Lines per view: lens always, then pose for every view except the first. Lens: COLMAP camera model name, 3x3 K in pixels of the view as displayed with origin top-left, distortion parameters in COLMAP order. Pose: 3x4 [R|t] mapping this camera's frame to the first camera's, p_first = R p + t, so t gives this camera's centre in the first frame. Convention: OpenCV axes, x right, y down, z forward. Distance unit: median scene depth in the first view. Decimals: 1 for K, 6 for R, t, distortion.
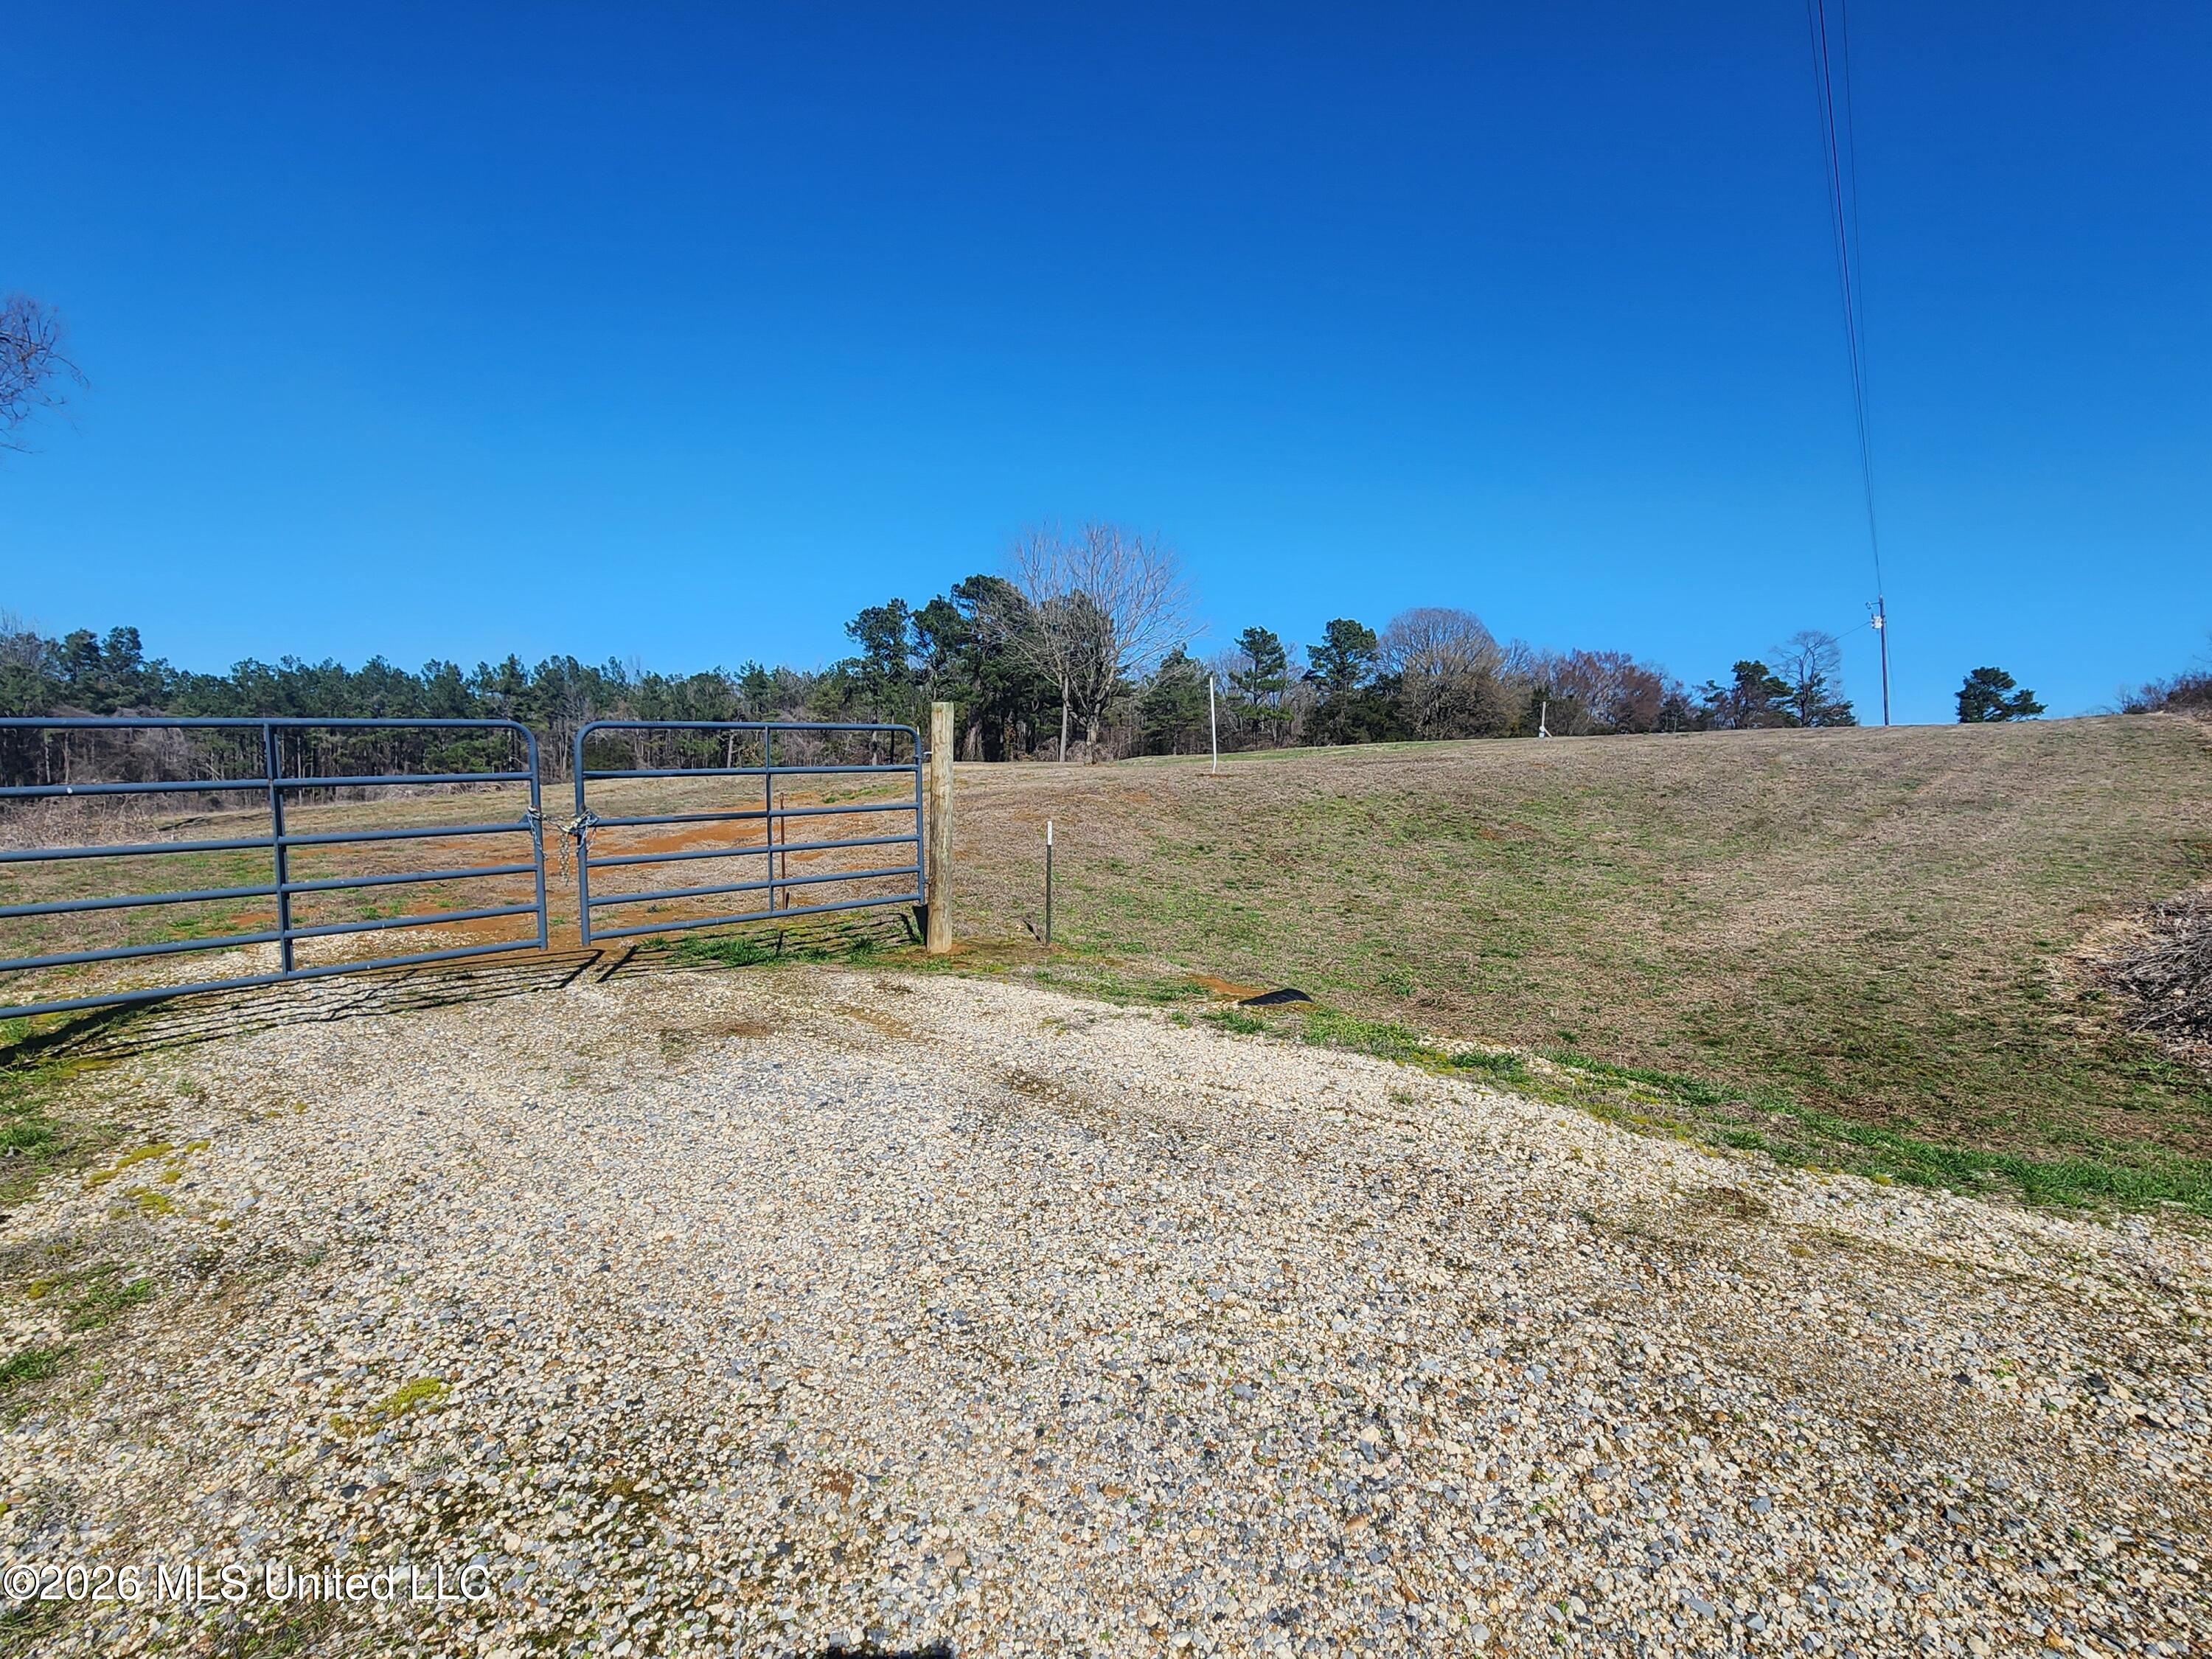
lens RADIAL K [[1397.9, 0, 1105.1], [0, 1397.9, 830.5], [0, 0, 1]] dist [0.002569, 0.002457]
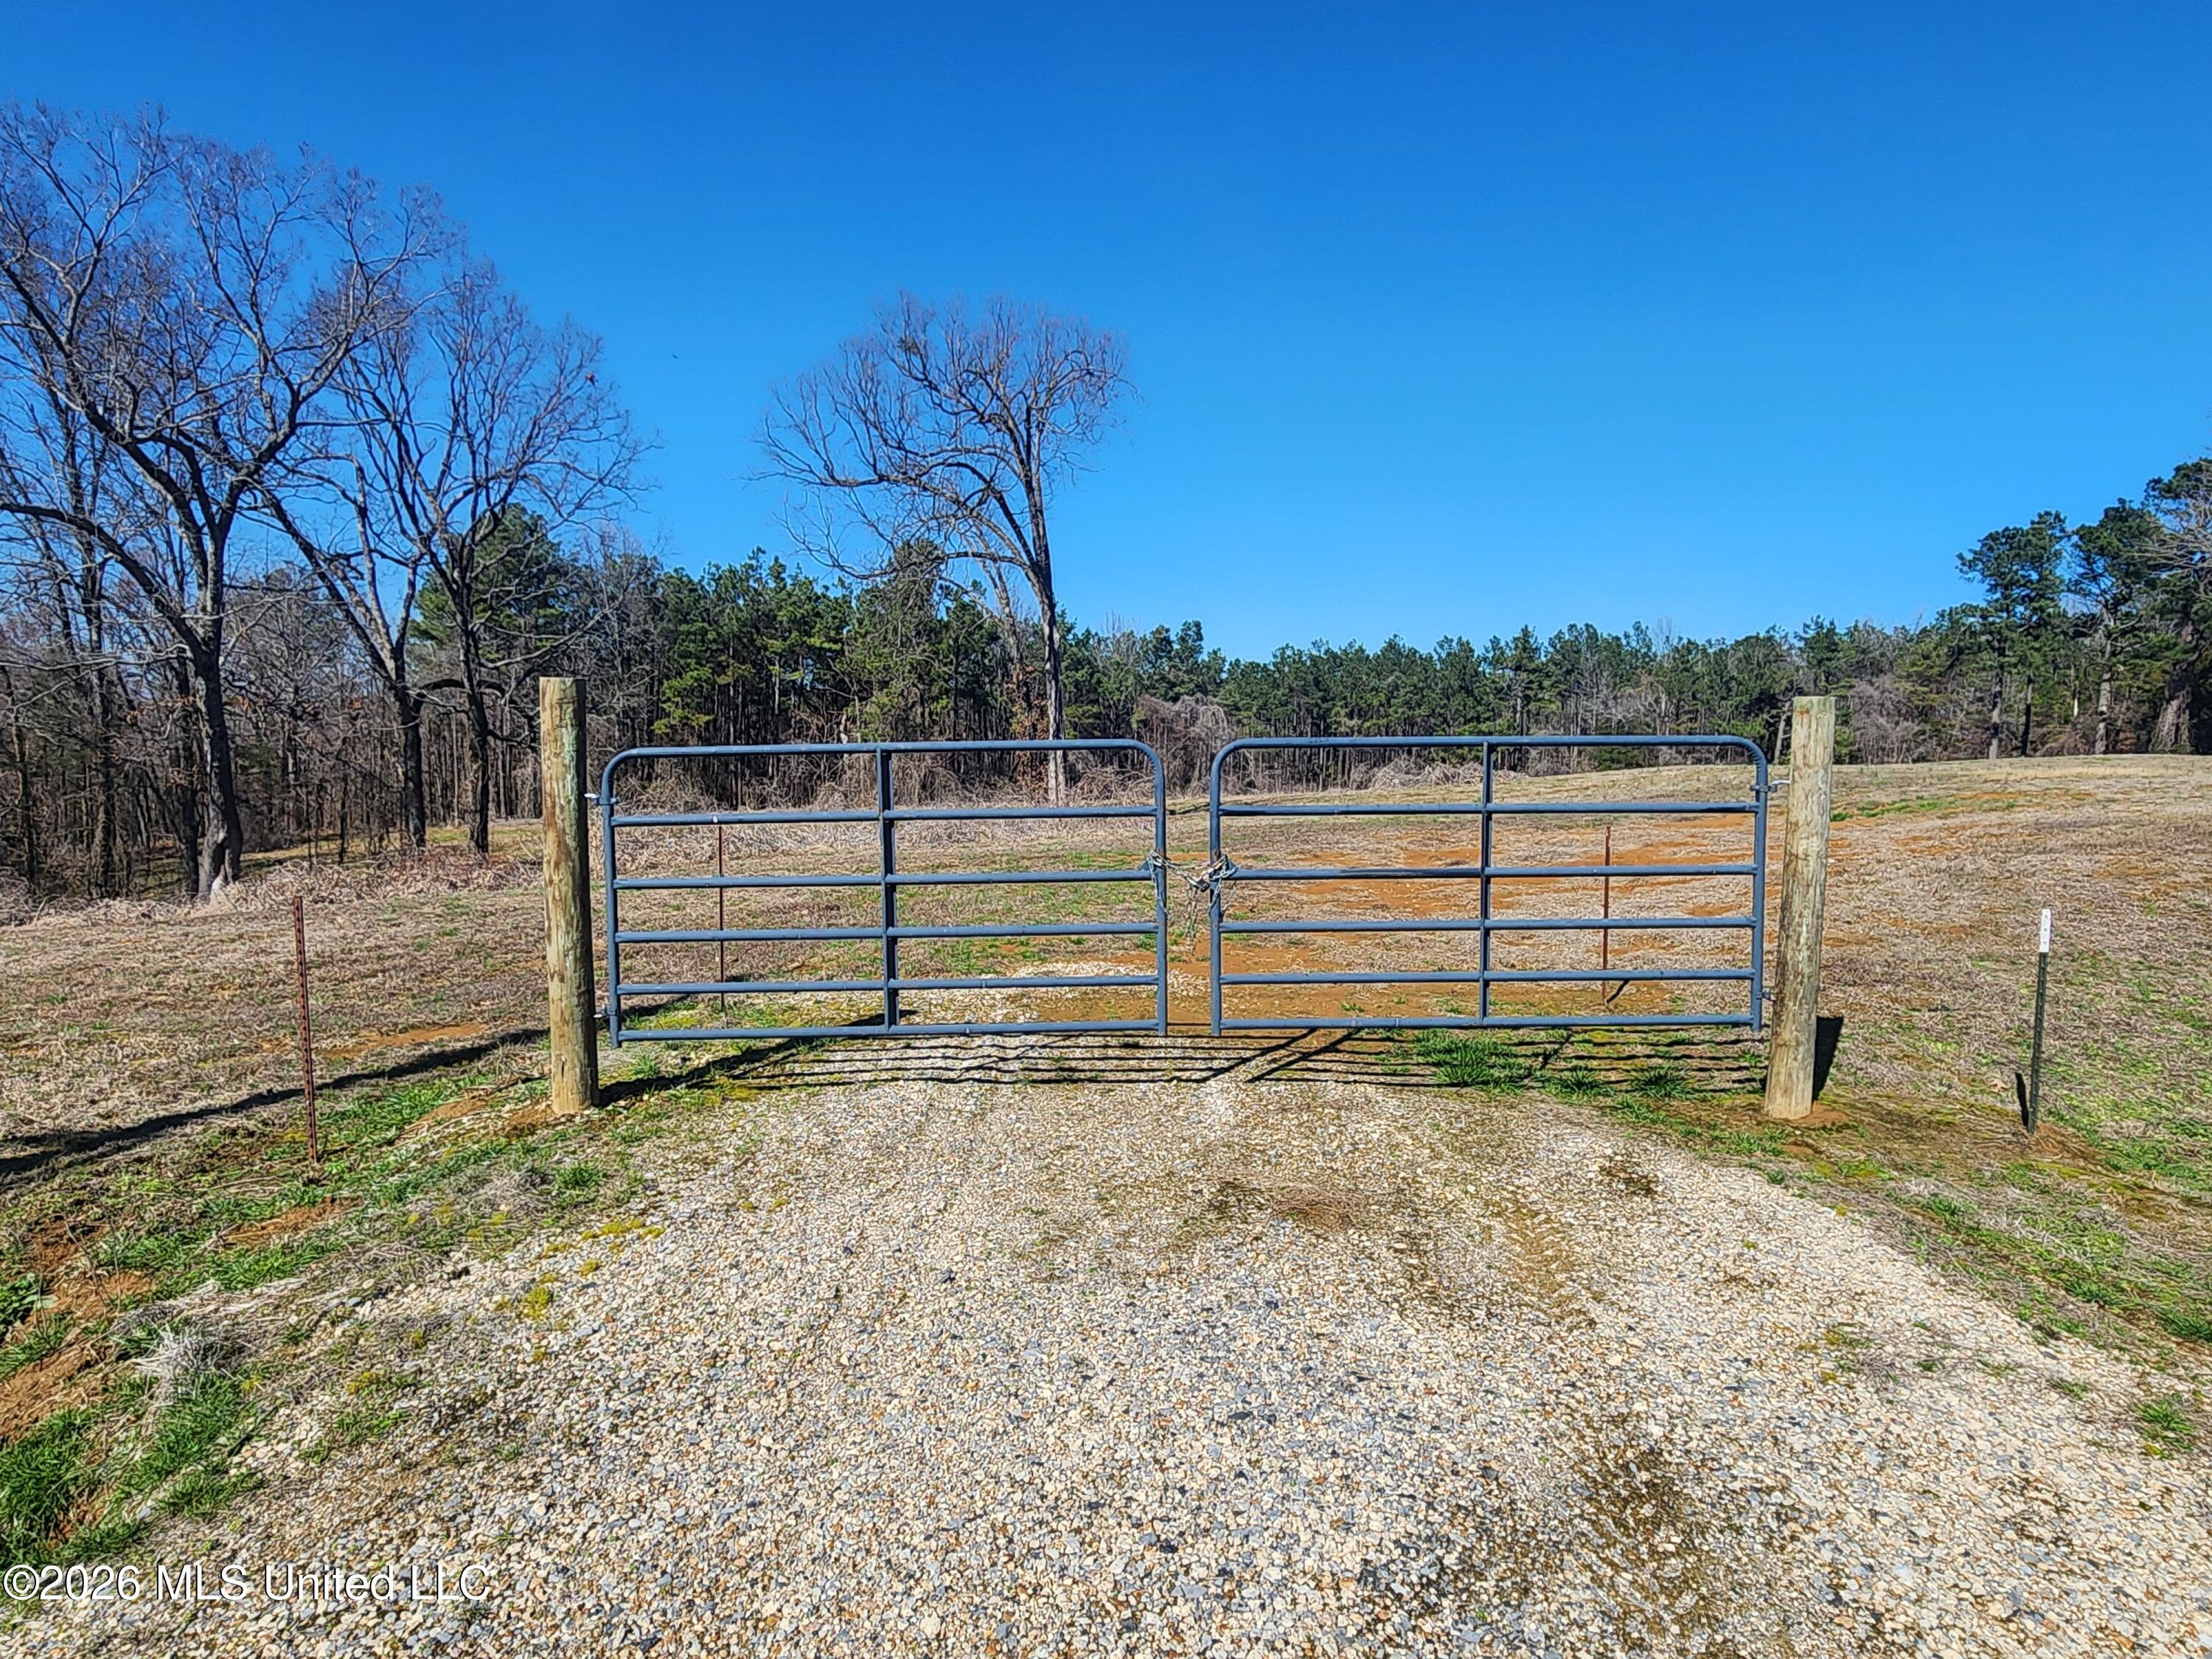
lens RADIAL K [[1397.9, 0, 1106.2], [0, 1397.9, 826.8], [0, 0, 1]] dist [0.002569, 0.002457]
pose [[0.658208, 0.055444, -0.750792, 0.073388], [-0.032701, 0.998449, 0.045065, -0.029817], [0.752126, -0.005110, 0.659000, 0.215302]]
